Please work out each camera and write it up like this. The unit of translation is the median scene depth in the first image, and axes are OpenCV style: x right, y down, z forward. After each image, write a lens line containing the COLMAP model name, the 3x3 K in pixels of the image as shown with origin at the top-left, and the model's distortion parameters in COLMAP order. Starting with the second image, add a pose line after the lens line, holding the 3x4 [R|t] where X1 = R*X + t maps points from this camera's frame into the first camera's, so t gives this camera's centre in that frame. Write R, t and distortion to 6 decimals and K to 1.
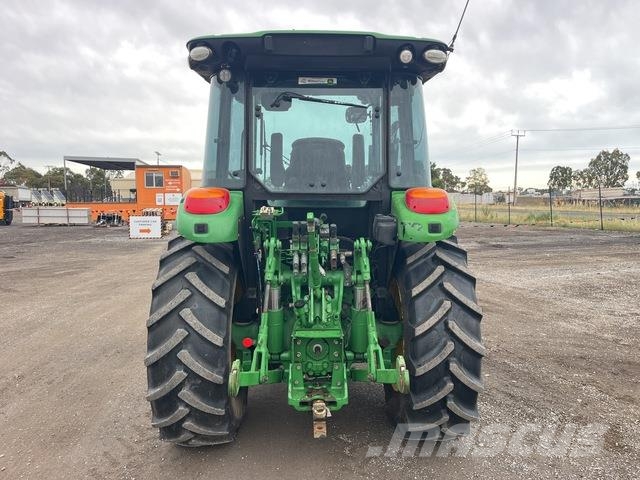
lens RADIAL K [[465.8, 0, 320.4], [0, 465.8, 259.5], [0, 0, 1]] dist [0.046994, -0.000831]
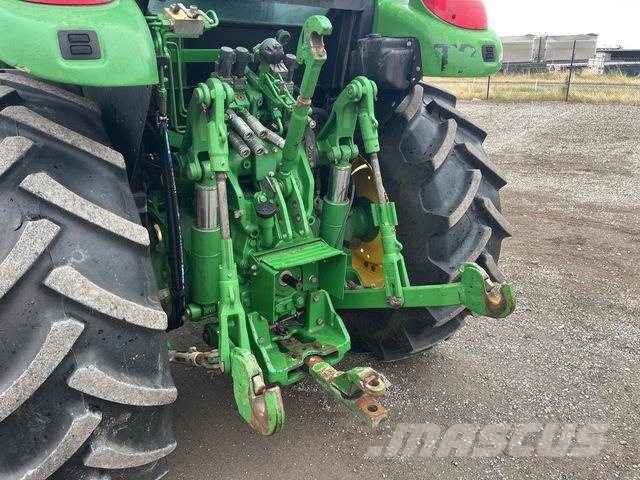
lens RADIAL K [[475.2, 0, 332.7], [0, 475.2, 242.8], [0, 0, 1]] dist [0.013585, -0.002374]
pose [[0.819989, -0.201398, 0.535777, -0.302661], [0.077659, 0.966543, 0.244468, 0.004891], [-0.567086, -0.158853, 0.808195, 0.538172]]
